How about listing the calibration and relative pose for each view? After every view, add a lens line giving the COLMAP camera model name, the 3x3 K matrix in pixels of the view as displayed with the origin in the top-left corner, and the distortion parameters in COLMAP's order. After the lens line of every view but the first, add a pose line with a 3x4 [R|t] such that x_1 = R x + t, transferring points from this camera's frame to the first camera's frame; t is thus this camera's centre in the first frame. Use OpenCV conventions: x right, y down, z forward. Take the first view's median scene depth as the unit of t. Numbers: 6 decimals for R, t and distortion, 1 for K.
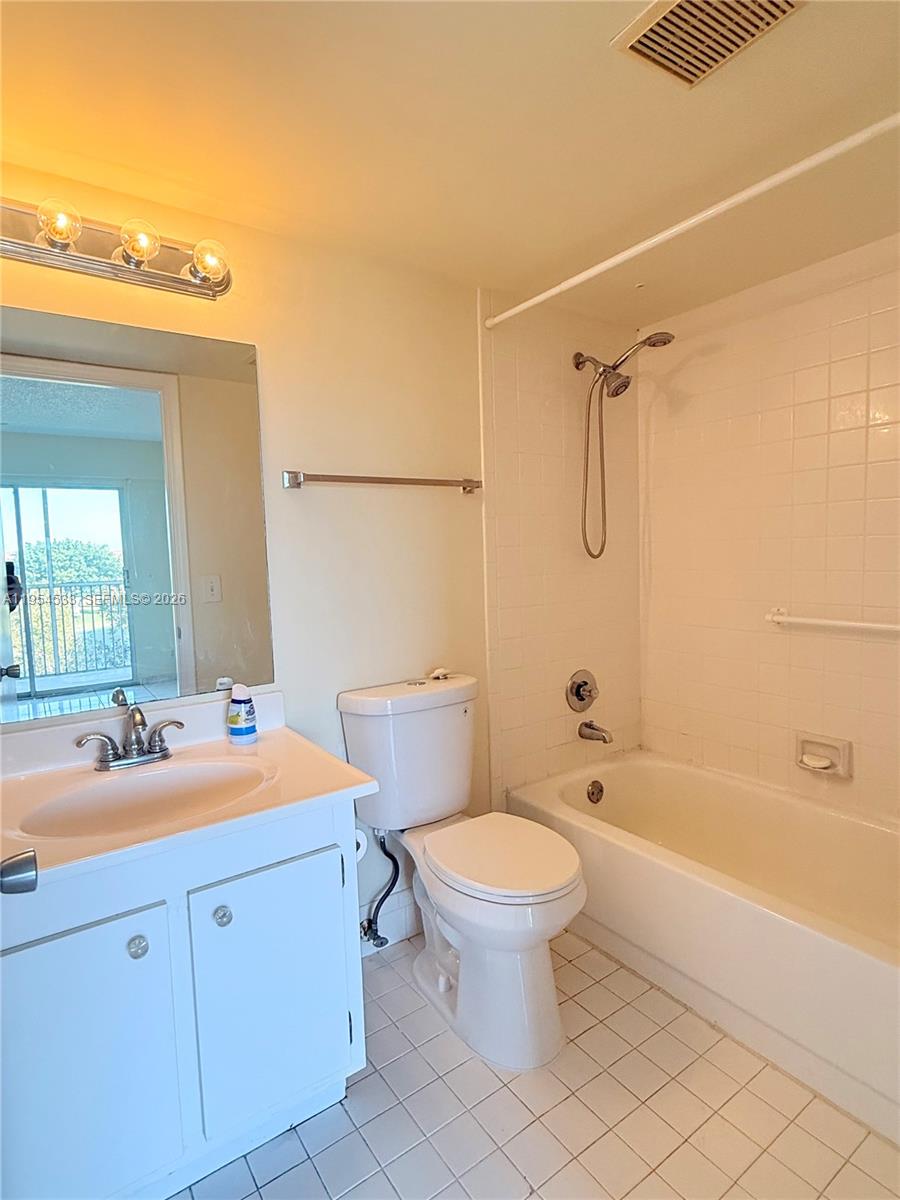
lens RADIAL K [[626.2, 0, 444.5], [0, 626.2, 606.5], [0, 0, 1]] dist [-0.001648, -0.000941]
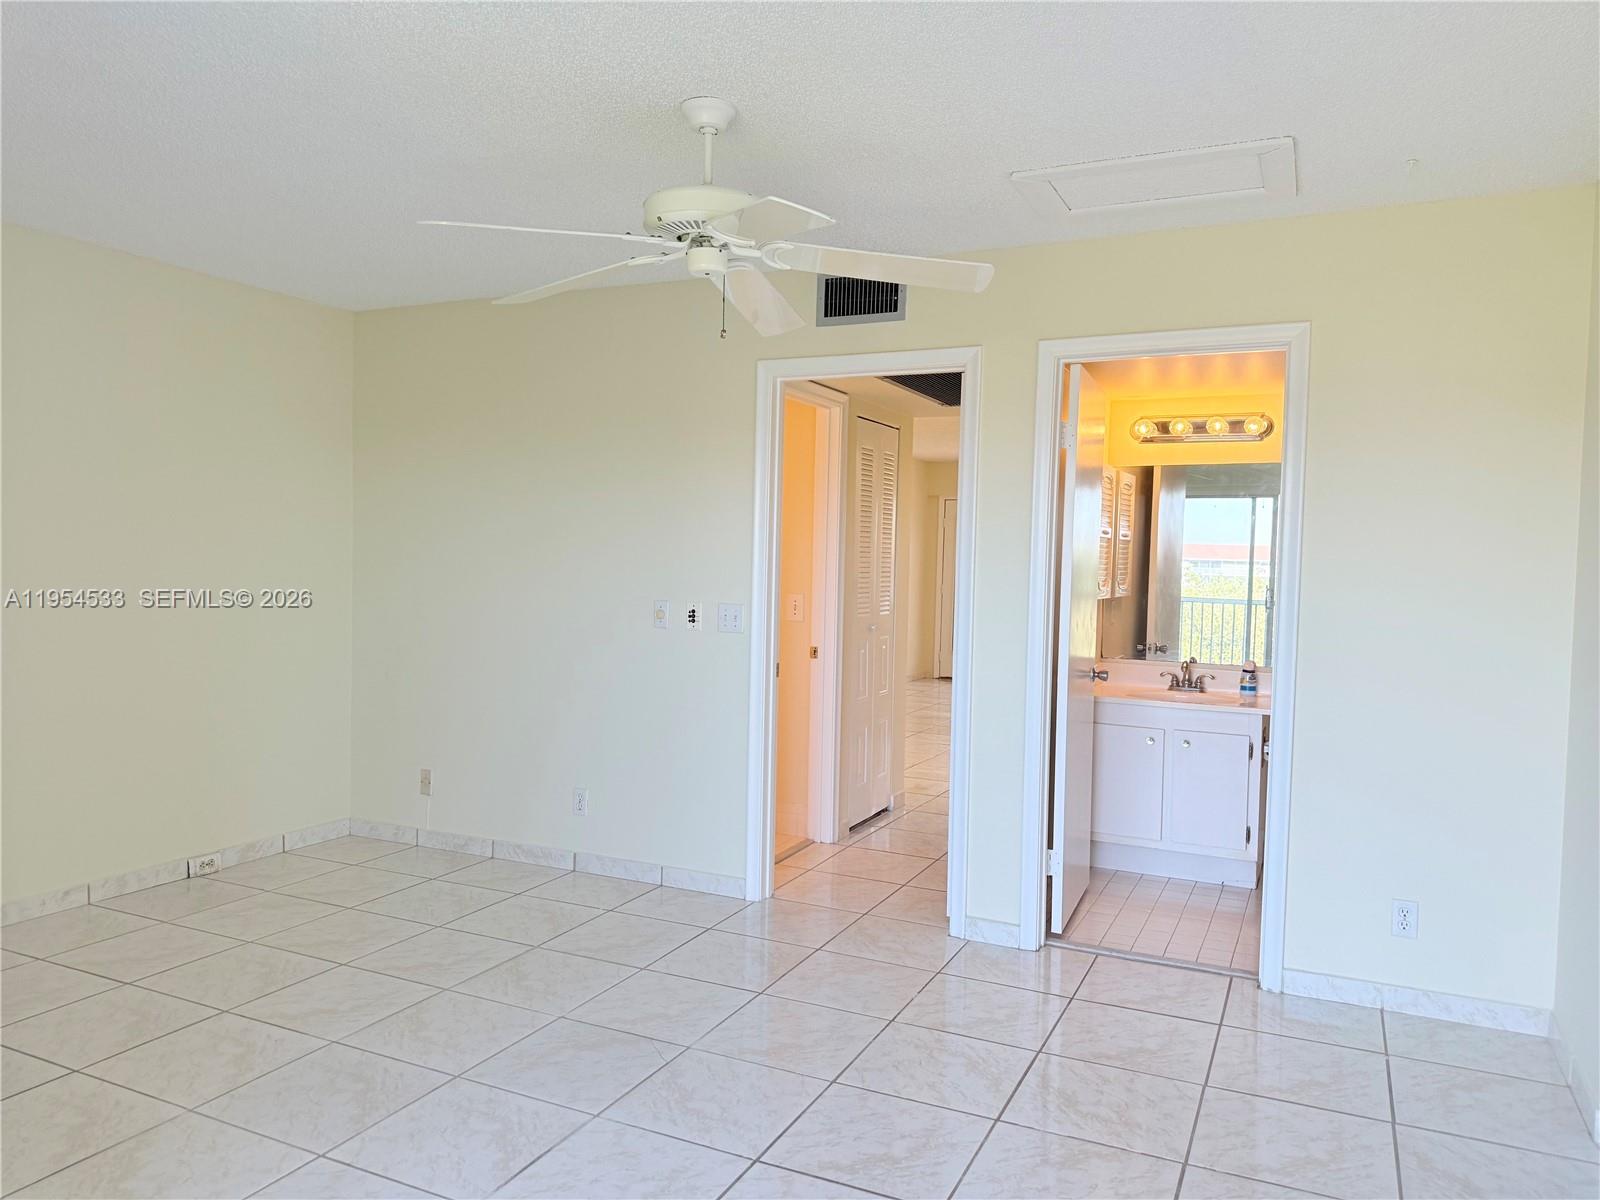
lens RADIAL K [[1127.2, 0, 794.5], [0, 1127.2, 603.3], [0, 0, 1]] dist [0.016516, -0.009188]
pose [[0.505646, 0.069551, -0.859933, 1.699384], [-0.116113, 0.993163, 0.012051, 0.074636], [0.854892, 0.093756, 0.510265, -1.663809]]
